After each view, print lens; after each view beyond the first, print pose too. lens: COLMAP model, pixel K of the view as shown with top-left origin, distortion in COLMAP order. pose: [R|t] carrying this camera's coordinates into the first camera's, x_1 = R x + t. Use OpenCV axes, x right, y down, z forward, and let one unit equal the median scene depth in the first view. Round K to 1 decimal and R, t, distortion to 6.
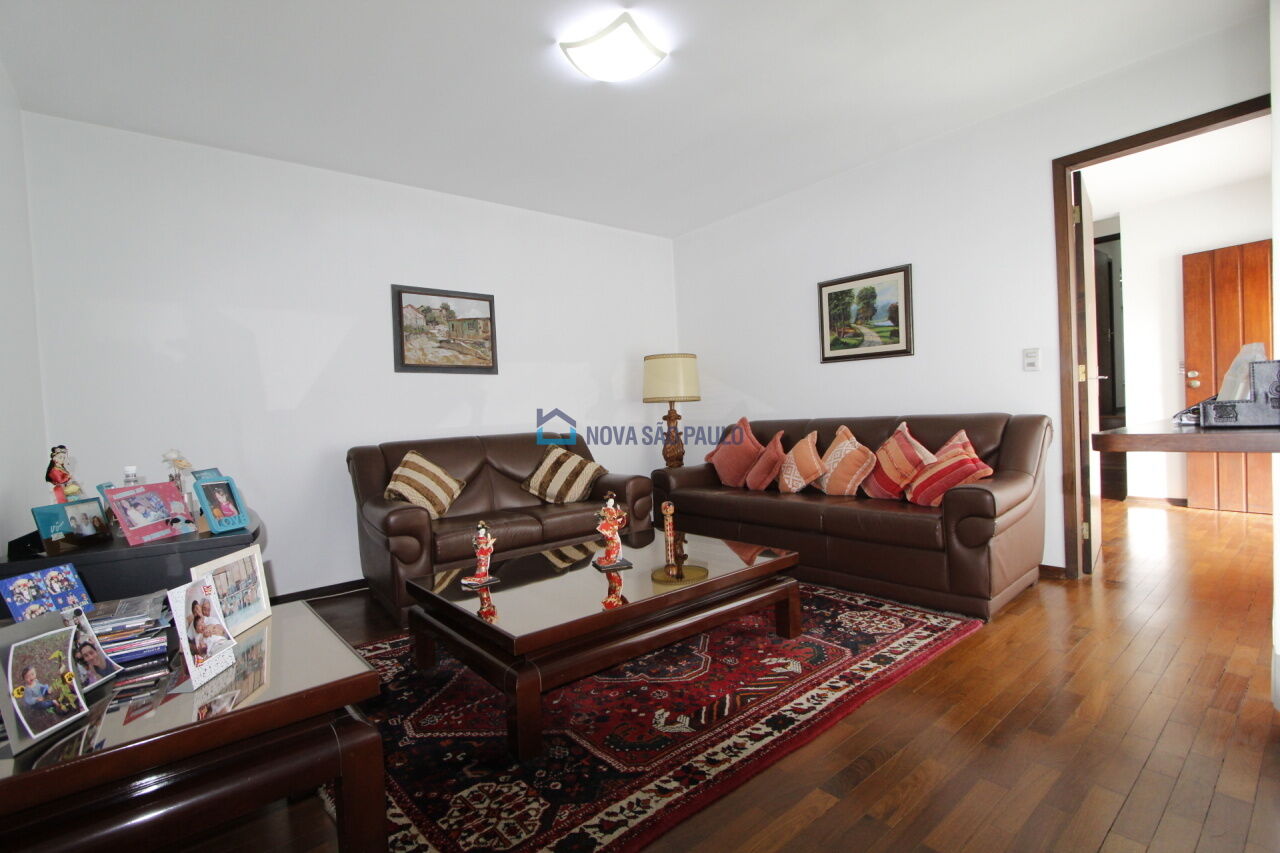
lens RADIAL K [[593.5, 0, 638.9], [0, 593.5, 426.8], [0, 0, 1]] dist [-0.012086, 0.000022]
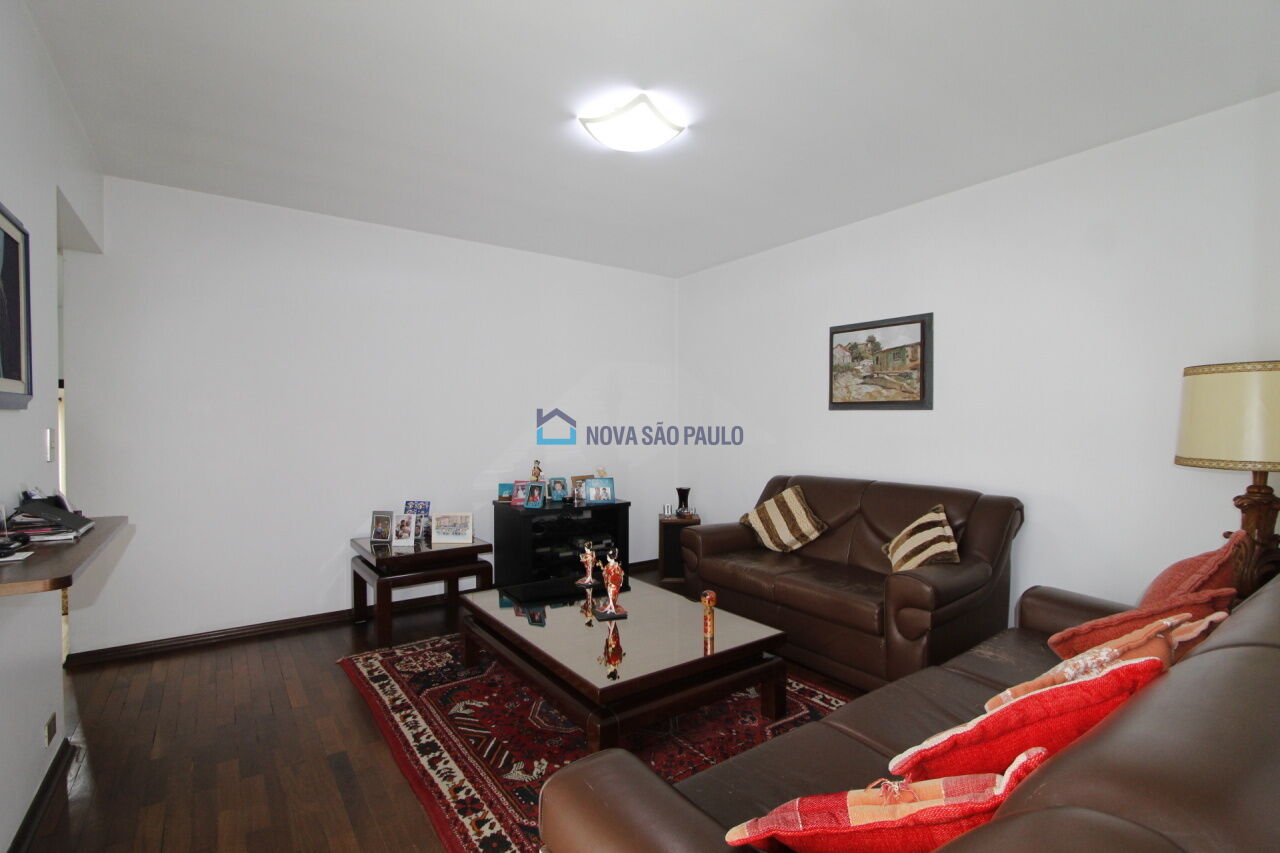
lens RADIAL K [[593.5, 0, 638.4], [0, 593.5, 429.3], [0, 0, 1]] dist [-0.012086, 0.000022]
pose [[-0.070196, 0.060586, -0.995692, 0.672815], [-0.013257, 0.998009, 0.061661, -0.118625], [0.997445, 0.017528, -0.069253, 0.730069]]
